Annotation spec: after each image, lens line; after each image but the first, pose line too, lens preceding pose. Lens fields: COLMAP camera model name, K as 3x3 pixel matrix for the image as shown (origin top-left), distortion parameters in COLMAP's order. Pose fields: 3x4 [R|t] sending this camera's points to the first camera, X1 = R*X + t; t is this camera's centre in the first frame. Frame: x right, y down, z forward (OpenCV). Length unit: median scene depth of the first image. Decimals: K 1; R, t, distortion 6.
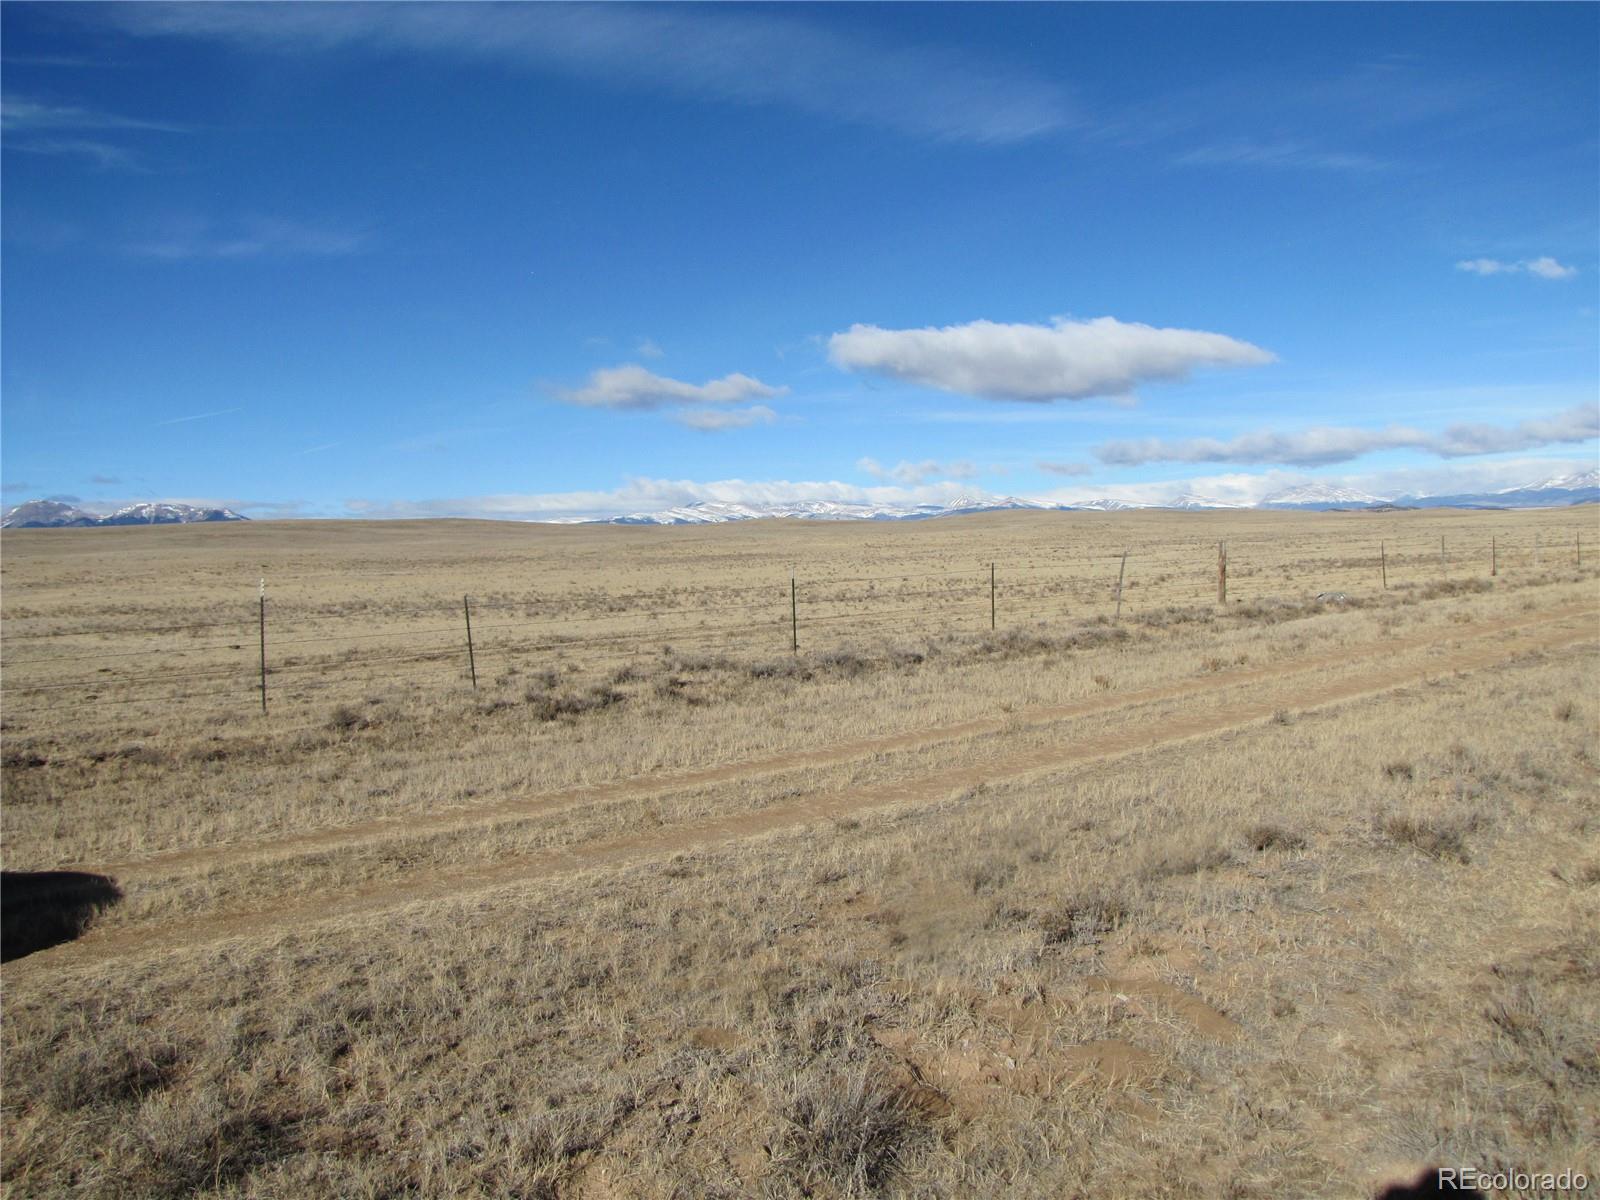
lens RADIAL K [[1320.8, 0, 803.4], [0, 1320.8, 571.8], [0, 0, 1]] dist [-0.181249, 0.159980]
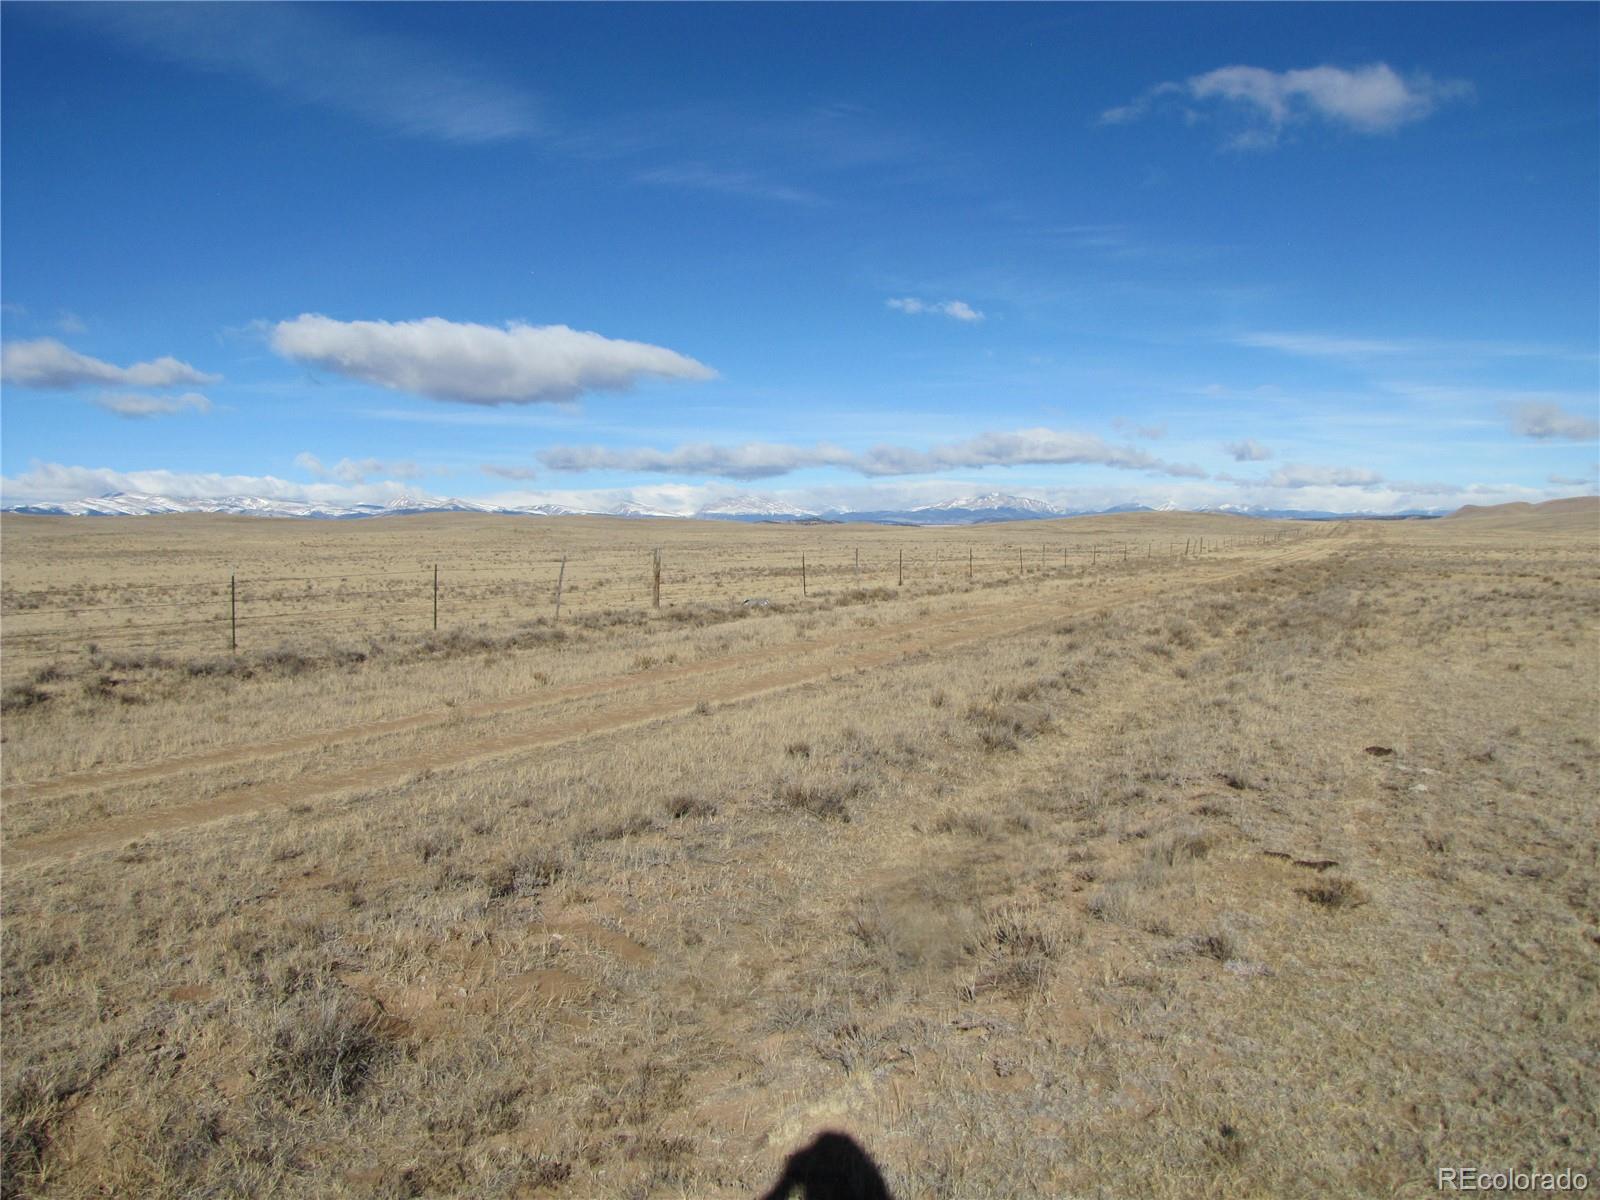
lens RADIAL K [[1320.8, 0, 780.0], [0, 1320.8, 568.1], [0, 0, 1]] dist [-0.181249, 0.159980]
pose [[0.919730, 0.020125, 0.392035, -0.013926], [-0.017883, 0.999796, -0.009370, 0.001863], [-0.392144, 0.001607, 0.919903, -0.065225]]
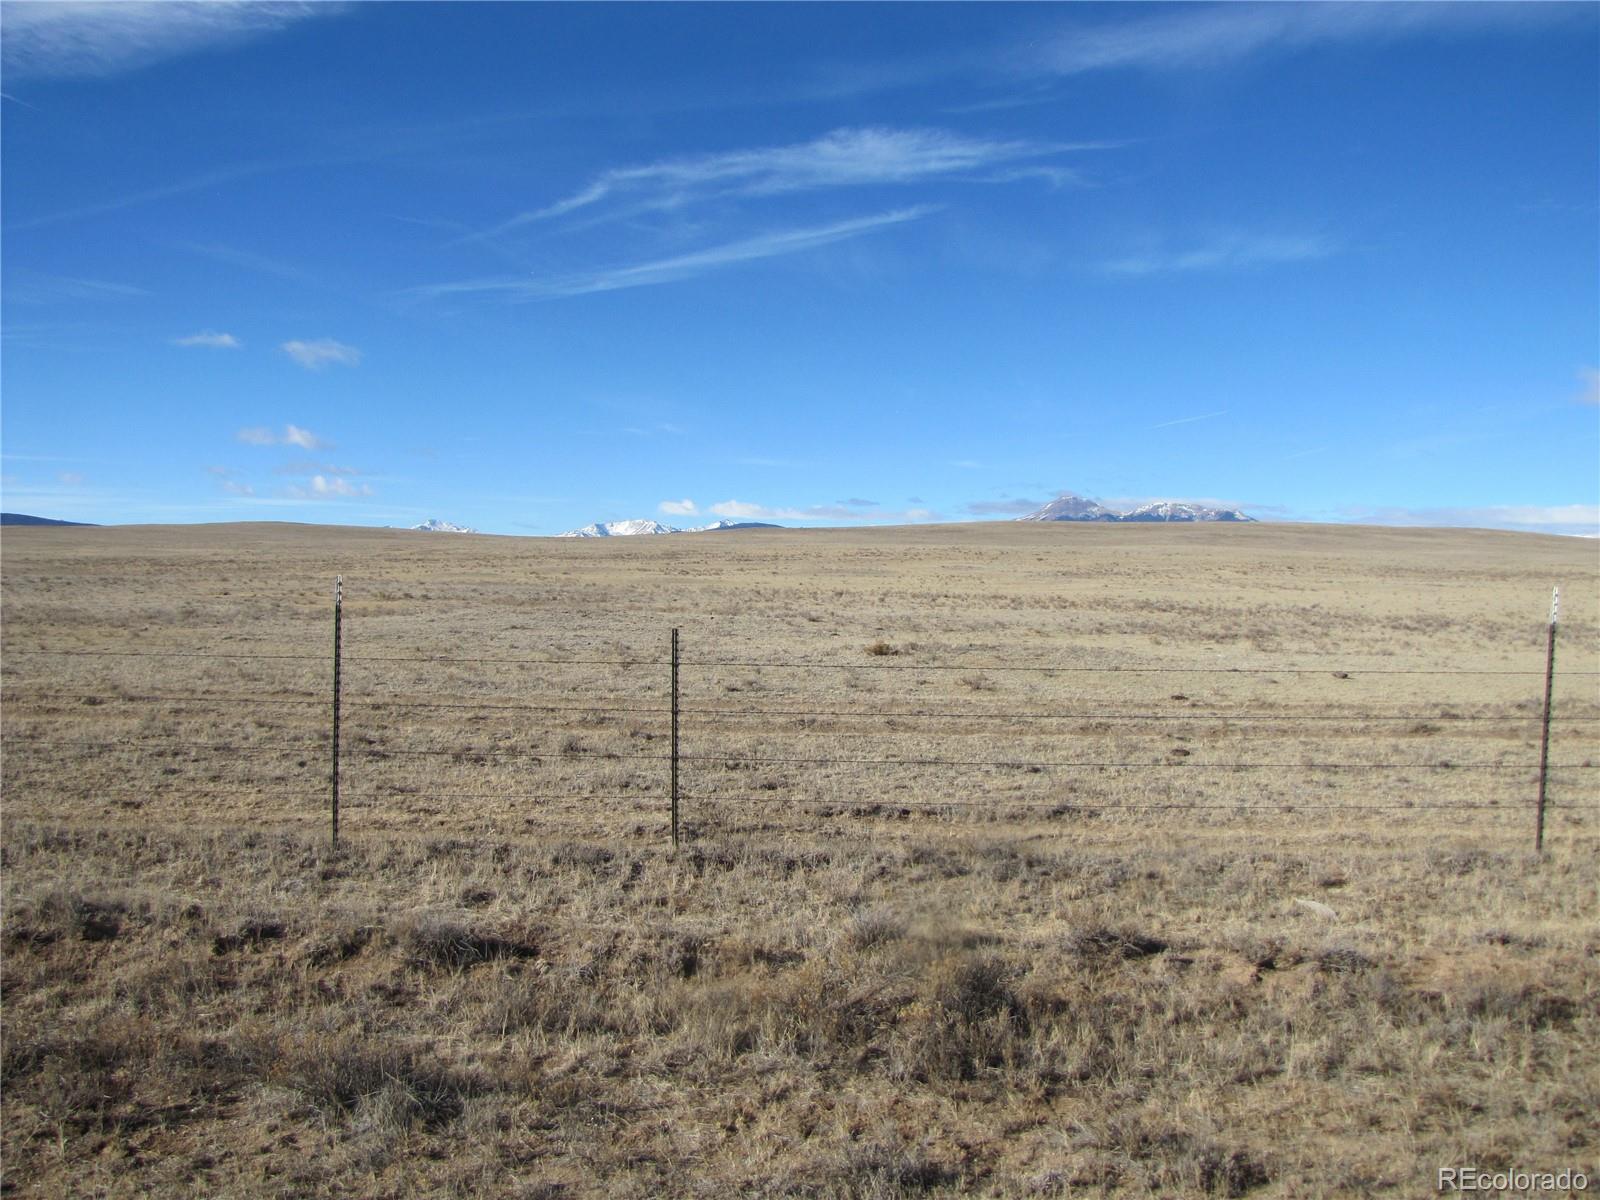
lens RADIAL K [[1304.1, 0, 794.5], [0, 1304.1, 591.3], [0, 0, 1]] dist [-0.098209, -0.002759]
pose [[0.730070, 0.064385, -0.680332, -0.361966], [-0.056155, 0.997837, 0.034173, 0.008458], [0.681061, 0.013256, 0.732107, 0.525787]]
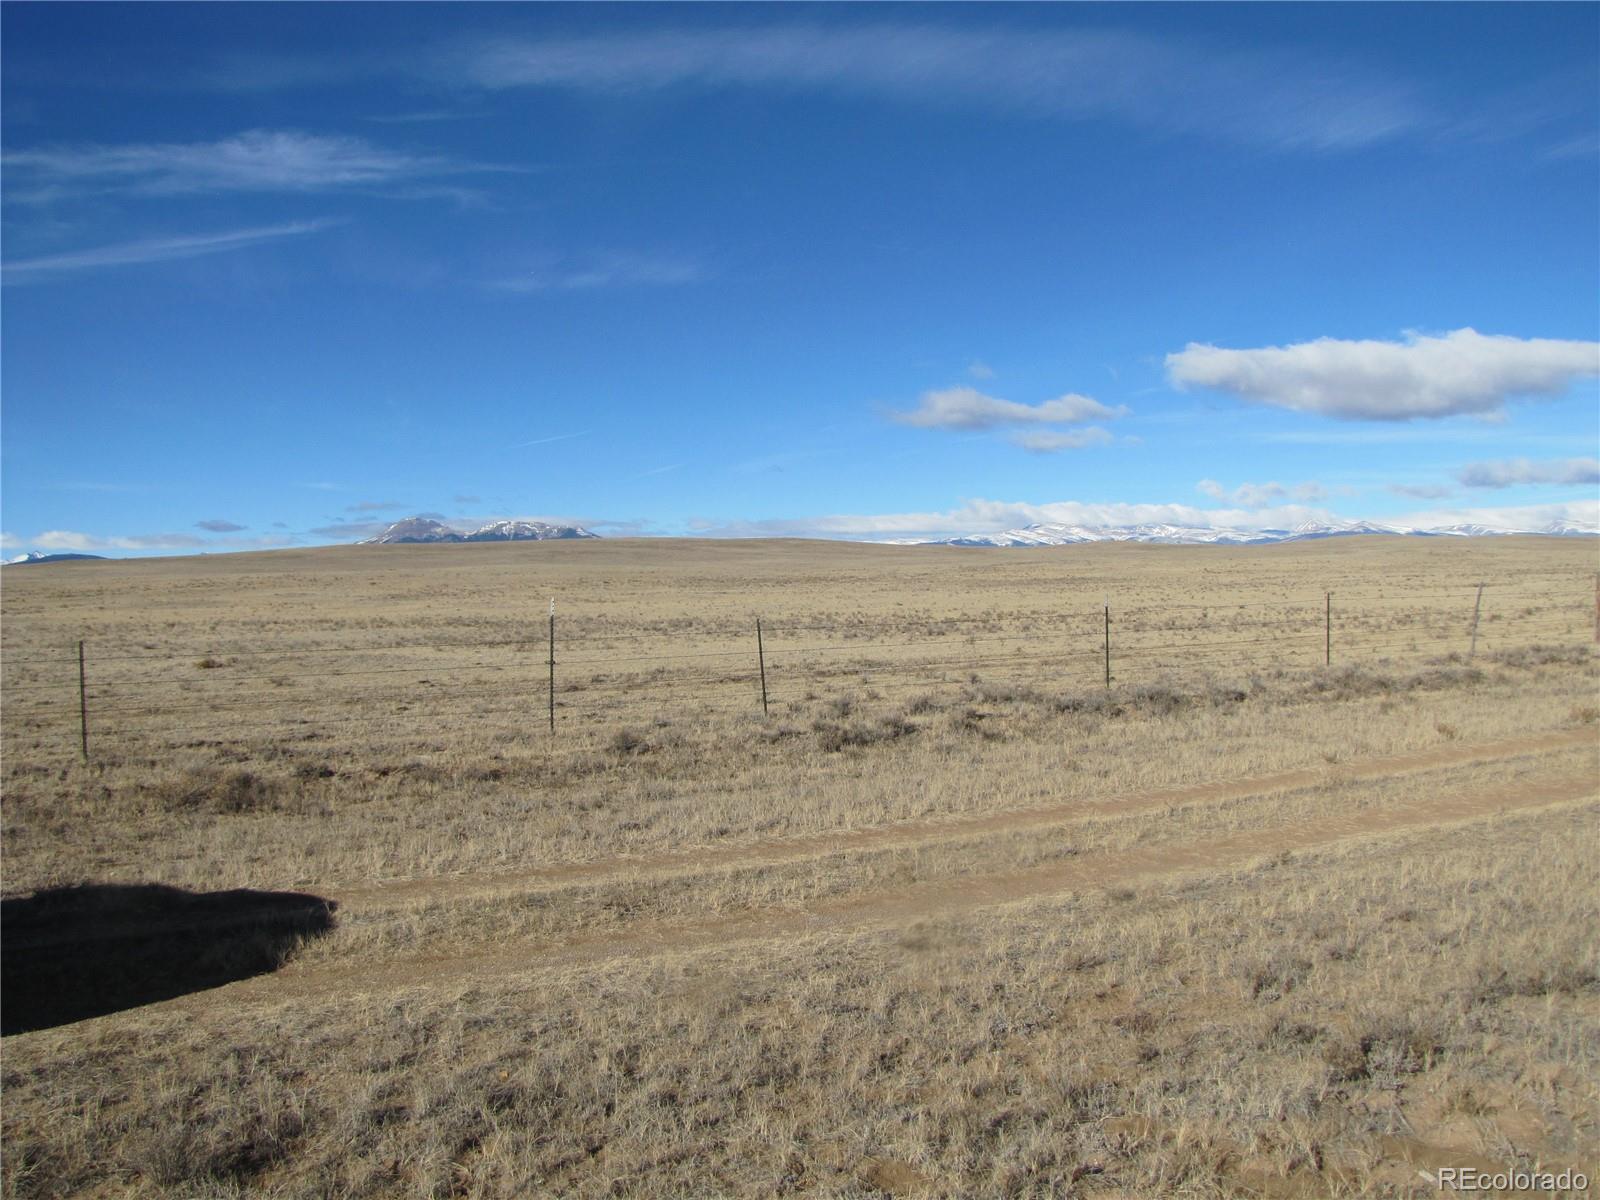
lens RADIAL K [[1320.8, 0, 799.4], [0, 1320.8, 567.3], [0, 0, 1]] dist [-0.181249, 0.159980]
pose [[0.967056, 0.012439, -0.254258, 0.029132], [-0.017500, 0.999691, -0.017653, -0.004689], [0.253960, 0.021521, 0.966975, 0.071108]]
